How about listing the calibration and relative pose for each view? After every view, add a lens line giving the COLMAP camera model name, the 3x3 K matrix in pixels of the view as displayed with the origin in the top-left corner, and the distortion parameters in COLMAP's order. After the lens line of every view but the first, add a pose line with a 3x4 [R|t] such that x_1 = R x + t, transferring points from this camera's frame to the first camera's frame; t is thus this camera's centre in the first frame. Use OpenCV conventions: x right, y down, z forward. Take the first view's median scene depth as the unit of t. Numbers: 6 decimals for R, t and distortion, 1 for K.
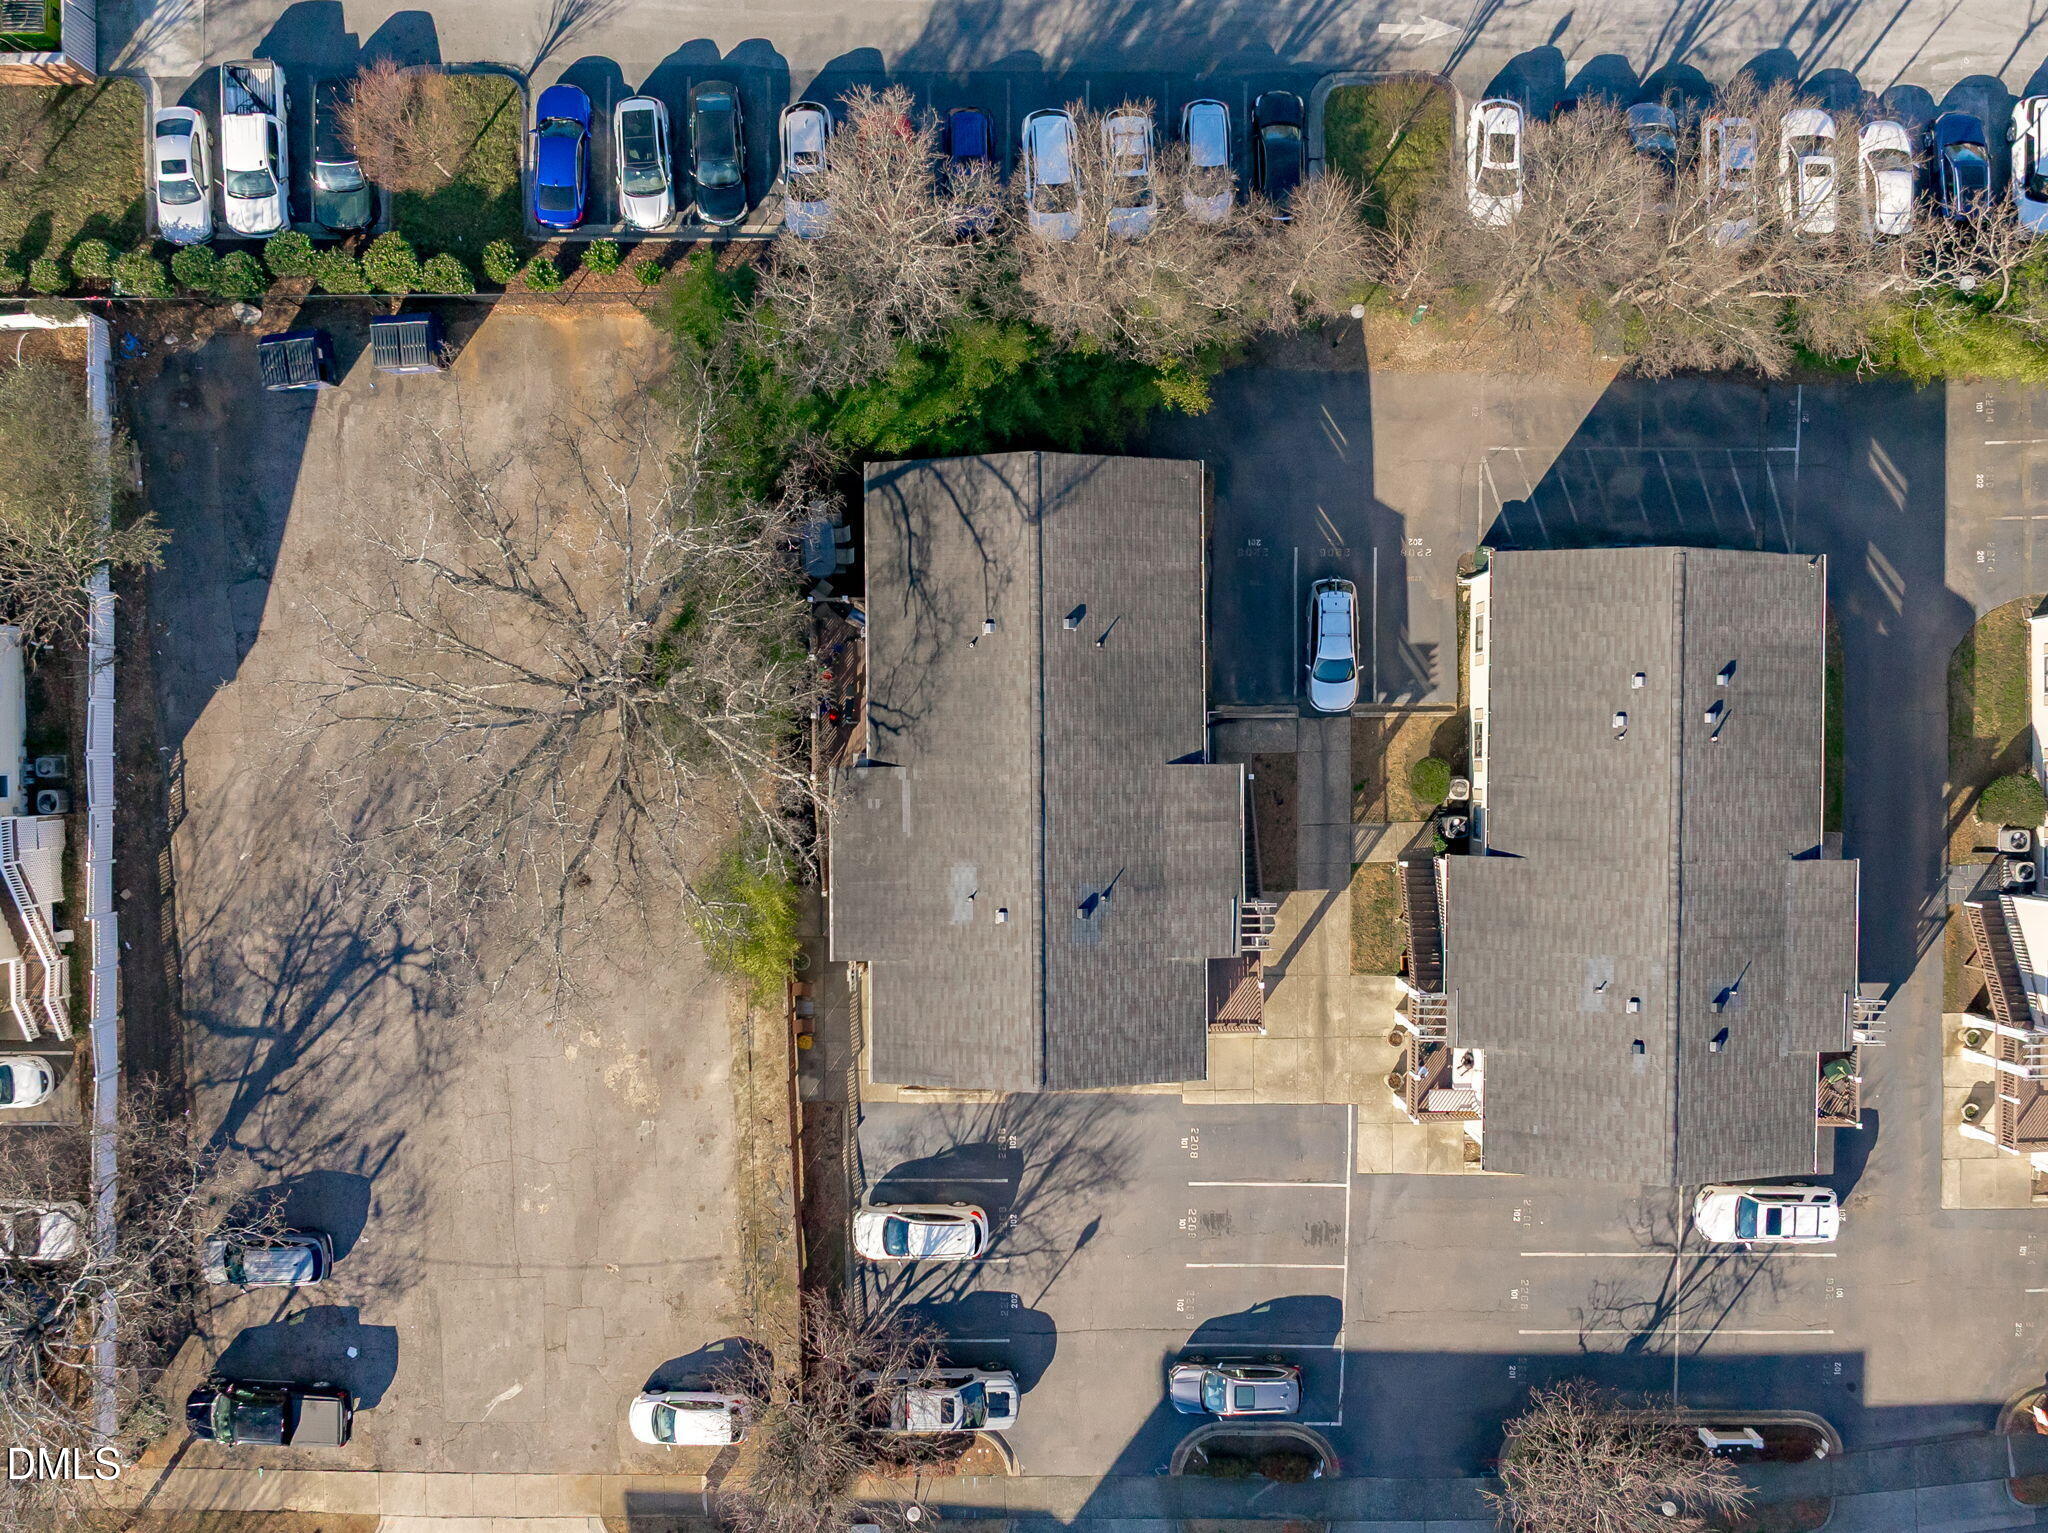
lens RADIAL K [[2002.9, 0, 1074.1], [0, 2002.9, 764.2], [0, 0, 1]] dist [0.017490, -0.162877]
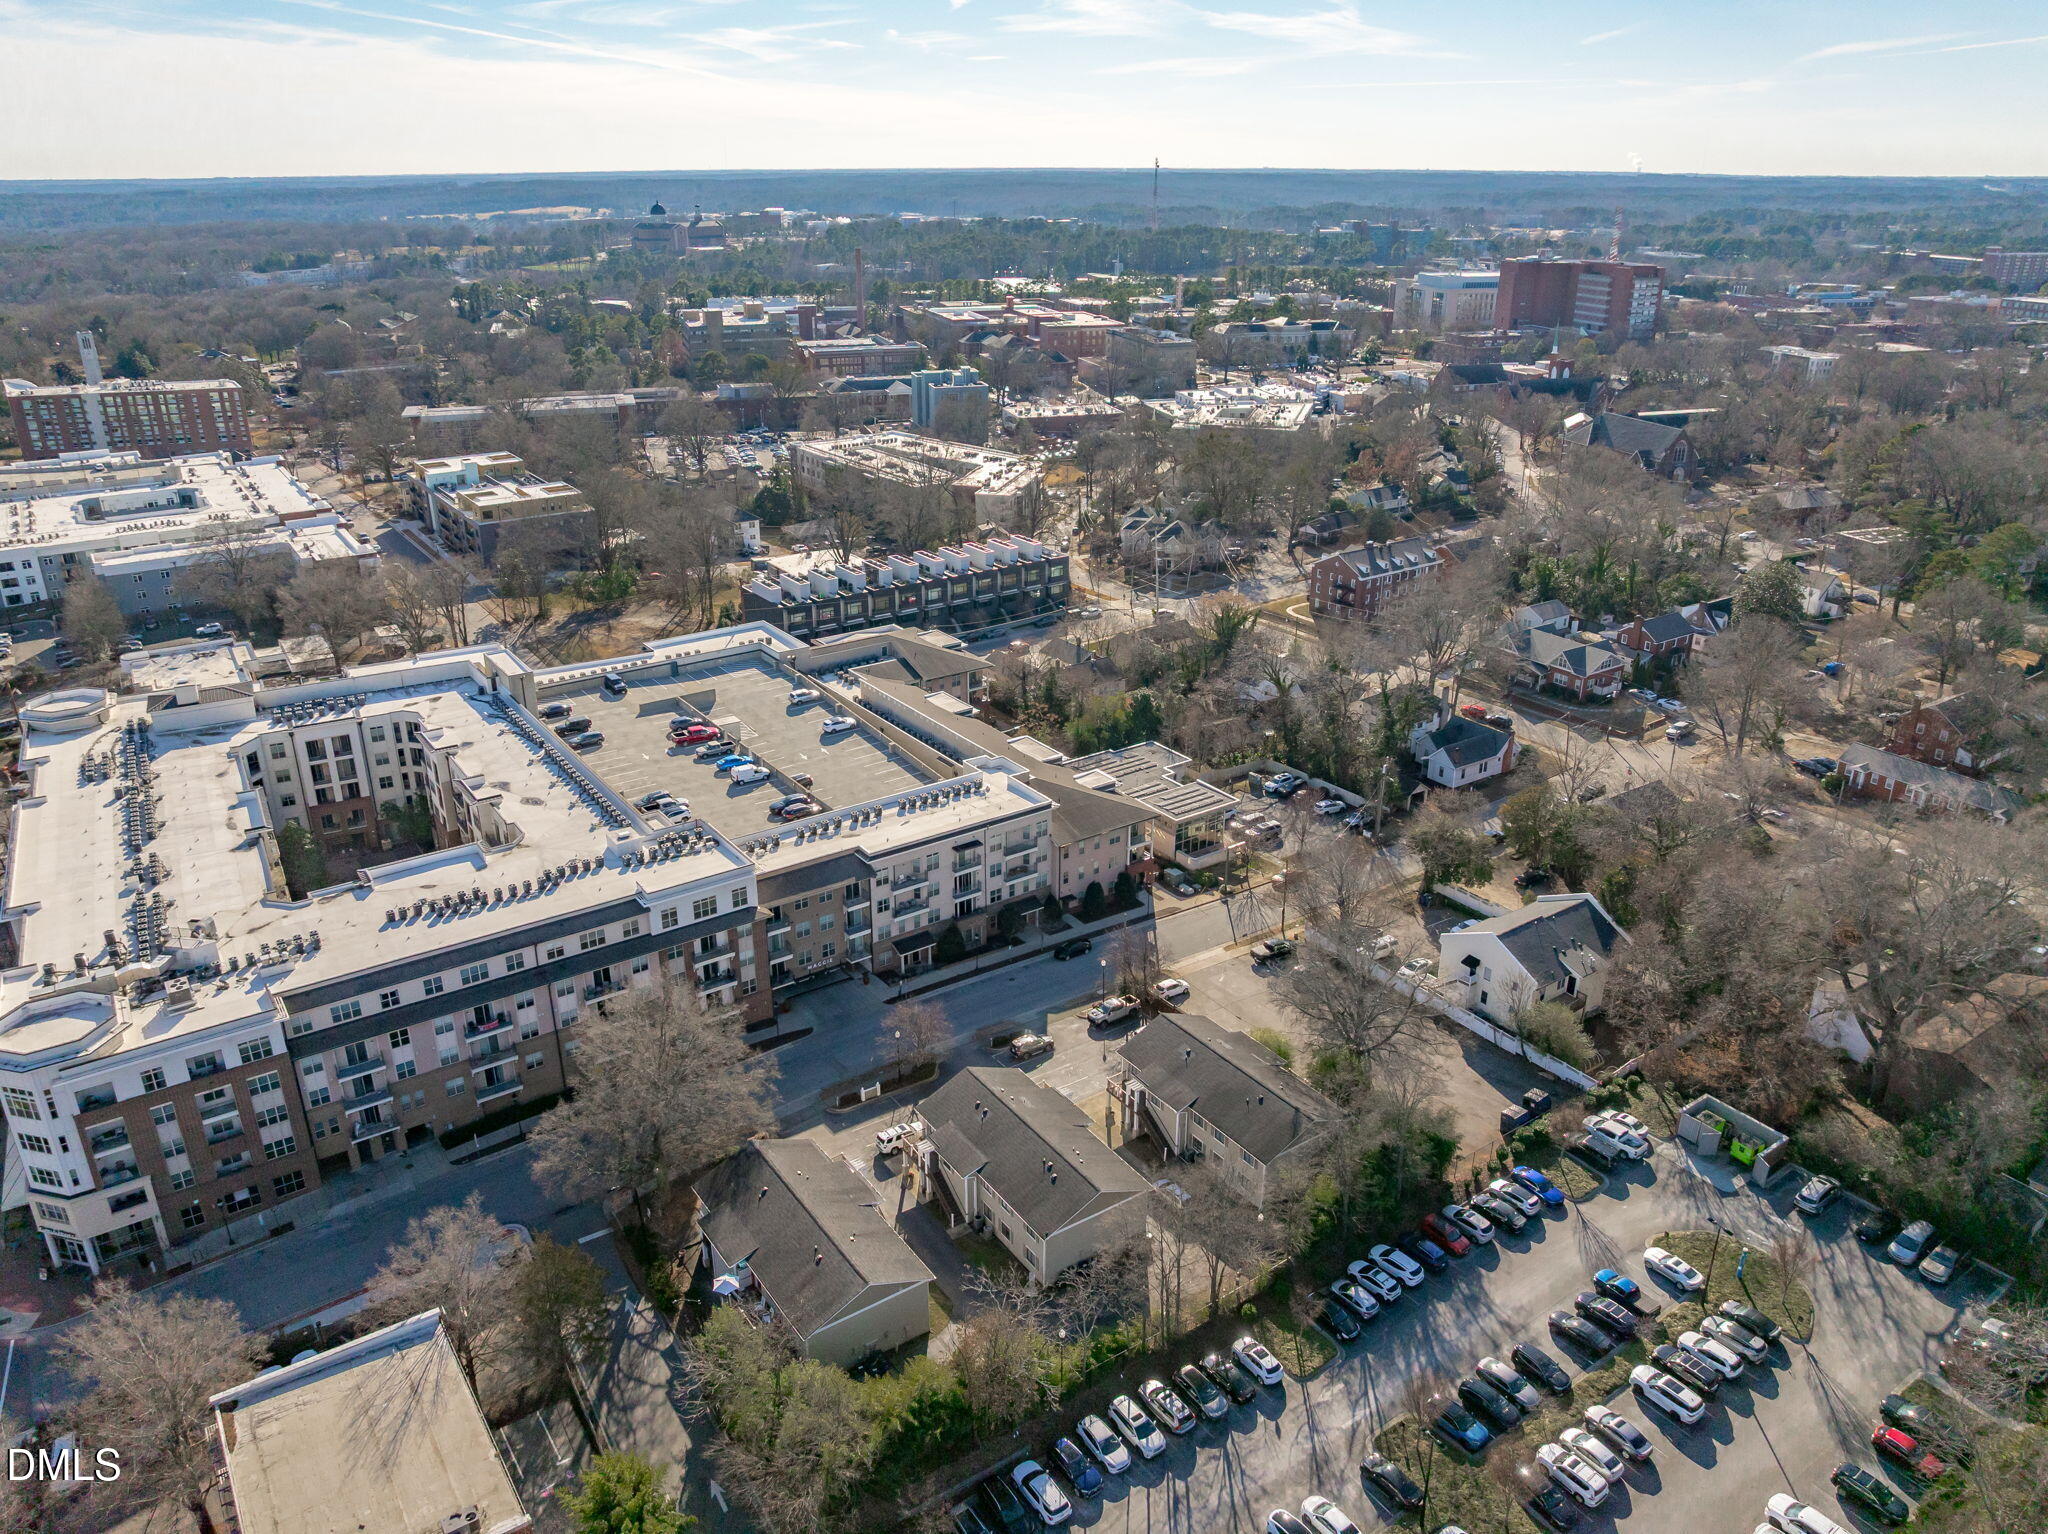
lens RADIAL K [[1435.9, 0, 1033.3], [0, 1435.9, 766.8], [0, 0, 1]] dist [-0.036400, -0.000652]
pose [[-0.823889, 0.213228, -0.525110, 1.071353], [-0.566720, -0.319745, 0.759337, -1.119720], [-0.005990, 0.923199, 0.384275, -0.158899]]
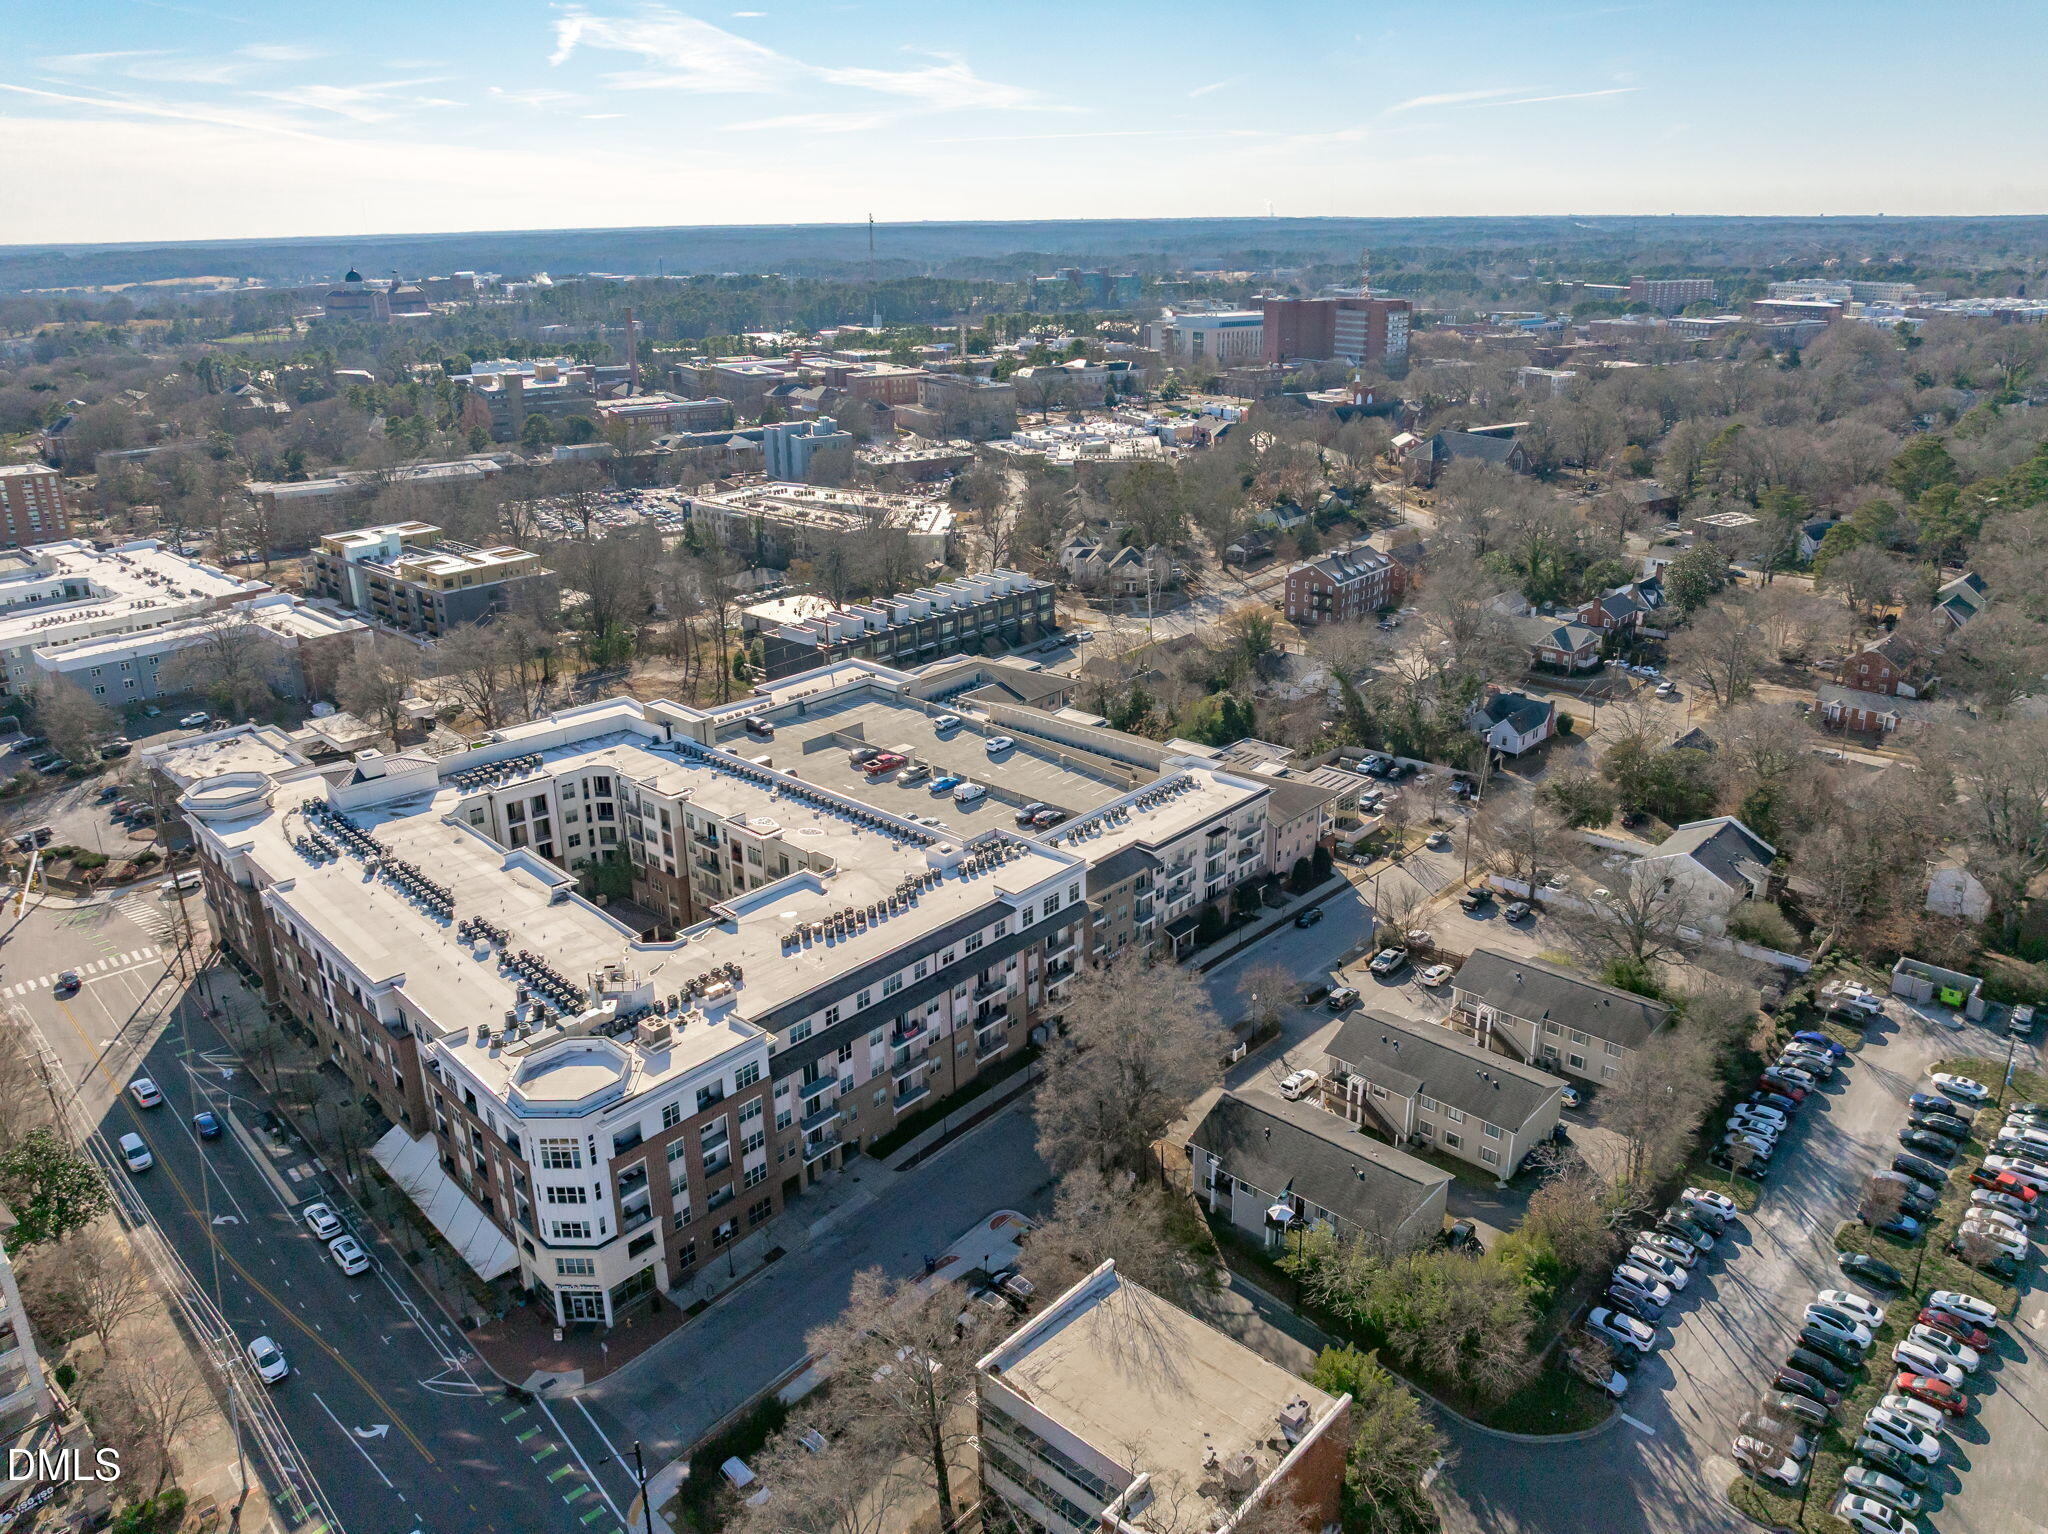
lens RADIAL K [[1453.7, 0, 1046.0], [0, 1453.7, 738.6], [0, 0, 1]] dist [-0.040273, 0.008690]
pose [[-0.673416, 0.251492, -0.695171, 1.882528], [-0.739221, -0.218937, 0.636882, -0.709153], [0.007972, 0.942772, 0.333344, -0.153543]]
